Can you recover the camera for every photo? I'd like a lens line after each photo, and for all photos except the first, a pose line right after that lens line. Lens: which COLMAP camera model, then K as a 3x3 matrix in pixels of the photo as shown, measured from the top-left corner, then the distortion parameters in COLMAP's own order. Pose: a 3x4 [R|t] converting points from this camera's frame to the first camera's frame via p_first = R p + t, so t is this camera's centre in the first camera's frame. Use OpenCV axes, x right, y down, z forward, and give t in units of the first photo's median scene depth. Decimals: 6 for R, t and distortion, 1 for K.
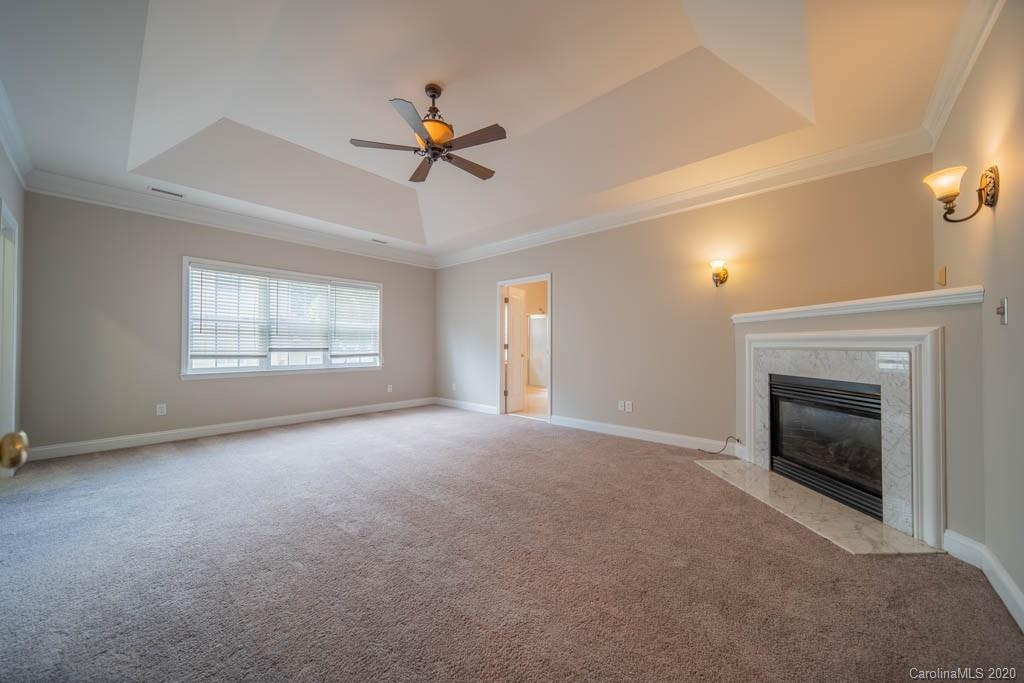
lens RADIAL K [[364.6, 0, 511.7], [0, 364.6, 342.2], [0, 0, 1]] dist [0.006021, 0.000921]
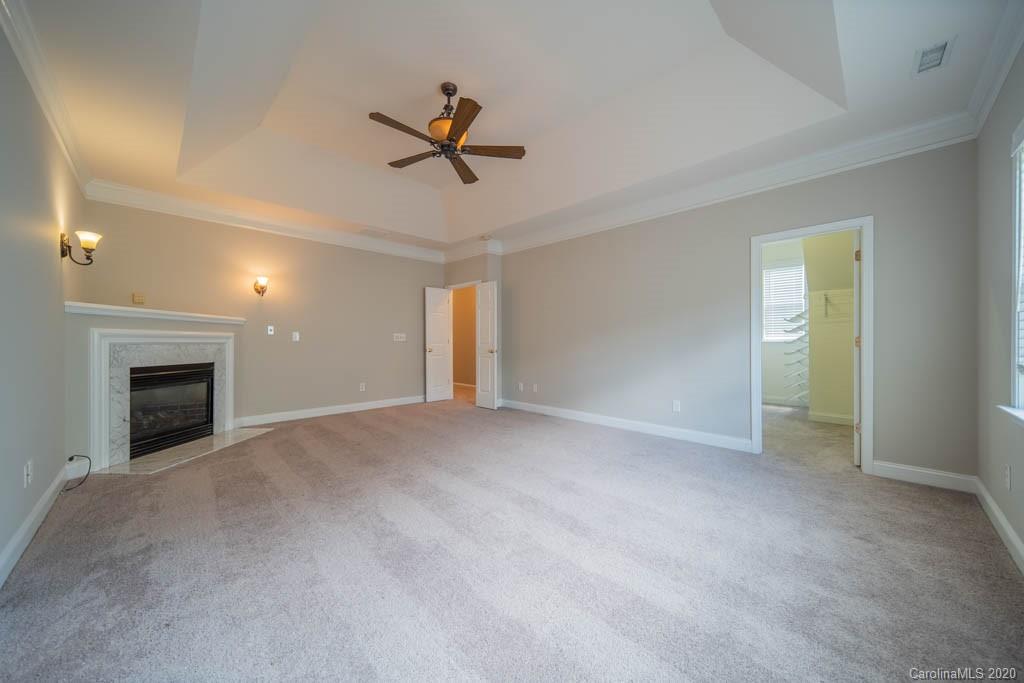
lens RADIAL K [[364.6, 0, 506.3], [0, 364.6, 341.7], [0, 0, 1]] dist [0.006021, 0.000921]
pose [[-0.996290, -0.002894, 0.086006, -0.448886], [-0.003880, 0.999929, -0.011299, 0.019578], [-0.085968, -0.011590, -0.996231, 1.924756]]
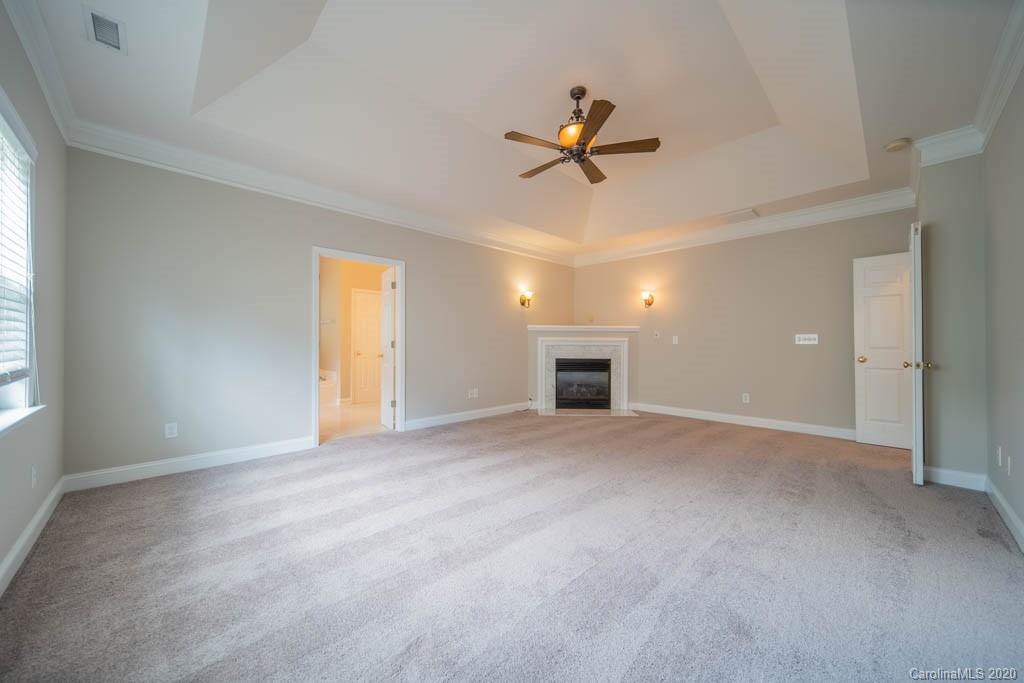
lens RADIAL K [[364.6, 0, 508.8], [0, 364.6, 341.4], [0, 0, 1]] dist [0.006021, 0.000921]
pose [[0.086661, 0.004347, 0.996228, -1.203503], [-0.014160, 0.999895, -0.003131, 0.006206], [-0.996137, -0.013835, 0.086714, 1.066094]]
